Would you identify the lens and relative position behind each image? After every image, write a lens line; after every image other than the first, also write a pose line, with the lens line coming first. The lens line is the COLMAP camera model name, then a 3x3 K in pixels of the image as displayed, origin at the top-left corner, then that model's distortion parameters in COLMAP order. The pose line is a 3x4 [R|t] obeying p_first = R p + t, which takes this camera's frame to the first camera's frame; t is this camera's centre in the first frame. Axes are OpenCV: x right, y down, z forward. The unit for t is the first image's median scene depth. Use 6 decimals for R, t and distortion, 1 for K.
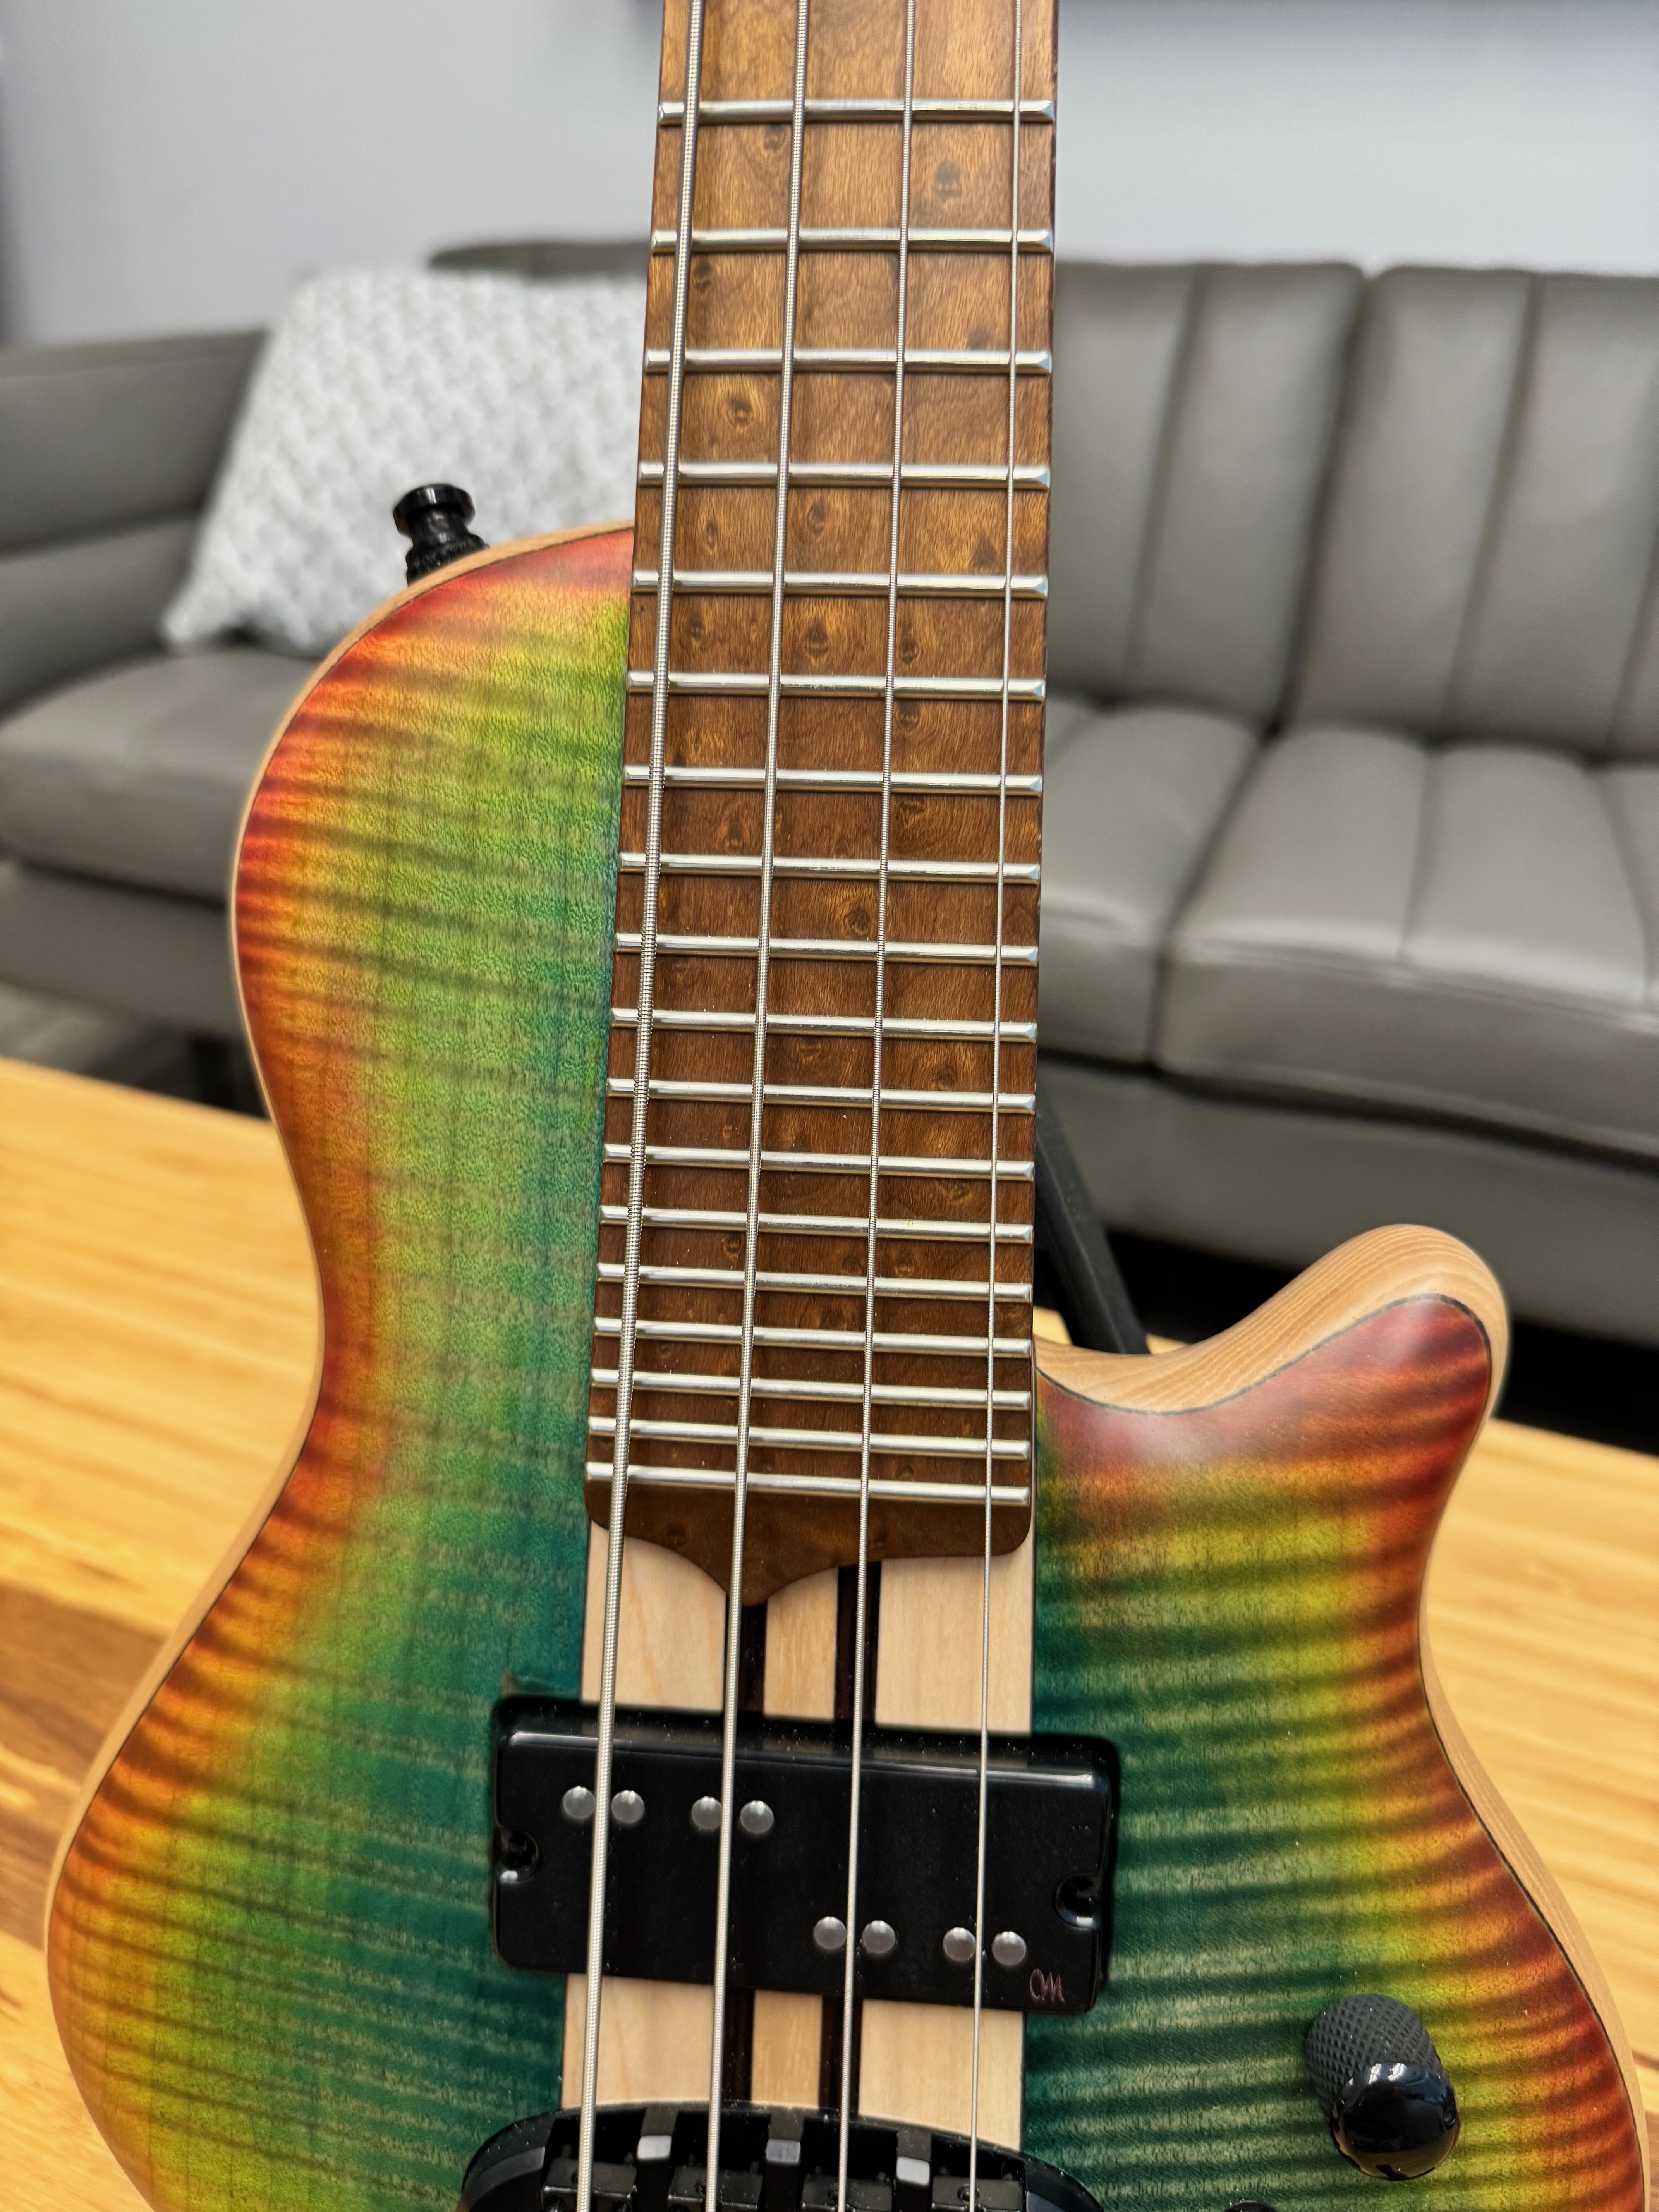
lens RADIAL K [[1587.2, 0, 847.2], [0, 1587.2, 1105.6], [0, 0, 1]] dist [0.005410, -0.021305]
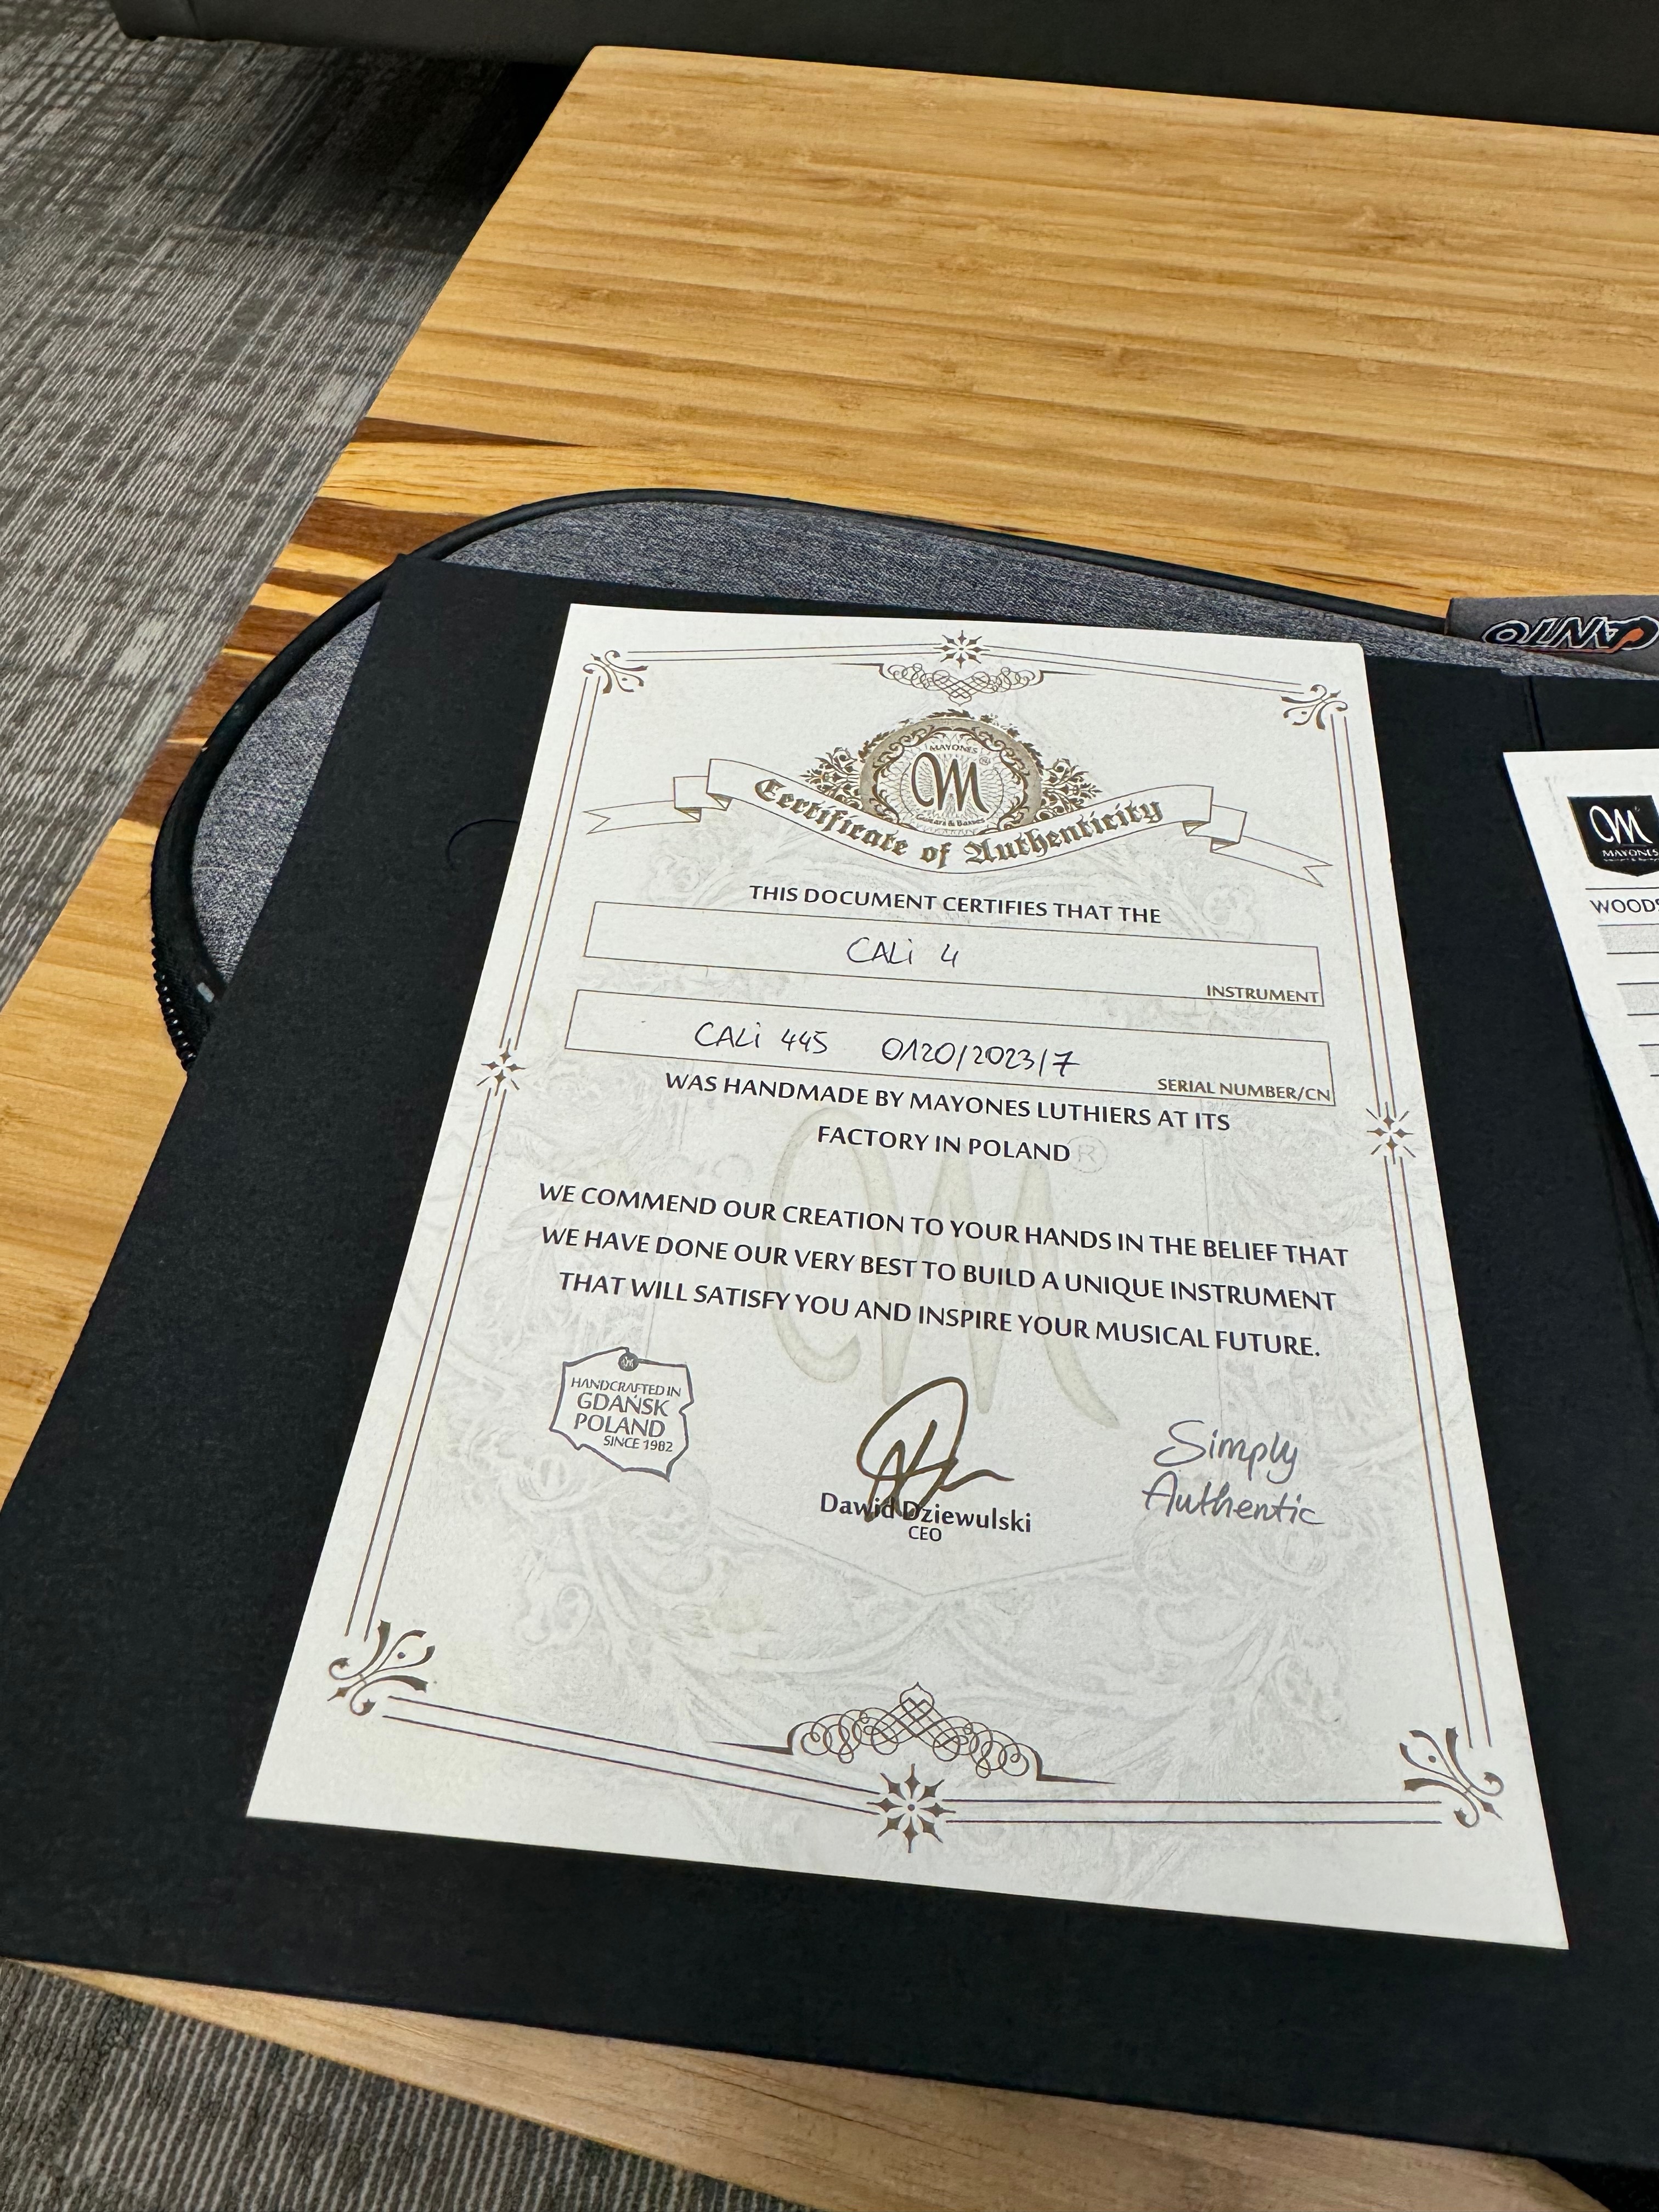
lens RADIAL K [[1587.2, 0, 815.2], [0, 1587.2, 980.0], [0, 0, 1]] dist [0.005410, -0.021305]
pose [[0.989786, -0.142371, 0.007362, -0.470852], [0.123056, 0.879297, 0.460103, 0.013303], [-0.071979, -0.454497, 0.887835, 0.078559]]
